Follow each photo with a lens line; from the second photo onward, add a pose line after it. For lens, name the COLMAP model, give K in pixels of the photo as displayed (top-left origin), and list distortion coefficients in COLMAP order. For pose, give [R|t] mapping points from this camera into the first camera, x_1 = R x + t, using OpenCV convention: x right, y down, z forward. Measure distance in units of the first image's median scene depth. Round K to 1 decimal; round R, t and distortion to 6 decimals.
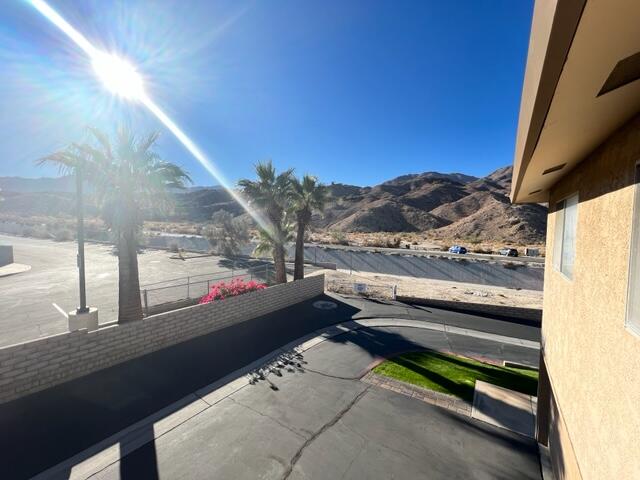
lens RADIAL K [[258.6, 0, 320.0], [0, 258.6, 240.0], [0, 0, 1]] dist [-0.000013, 0.000131]
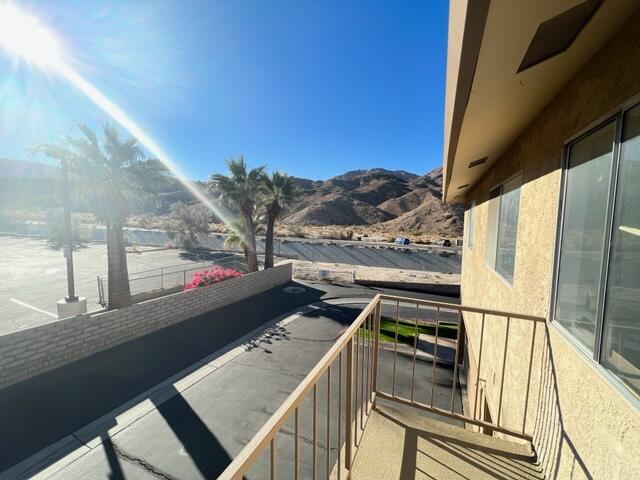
lens RADIAL K [[258.6, 0, 320.0], [0, 258.6, 240.0], [0, 0, 1]] dist [-0.000013, 0.000131]
pose [[0.983081, -0.008908, 0.182955, -0.074619], [0.004115, 0.999639, 0.026556, 0.007071], [-0.183125, -0.025354, 0.982763, -0.110344]]
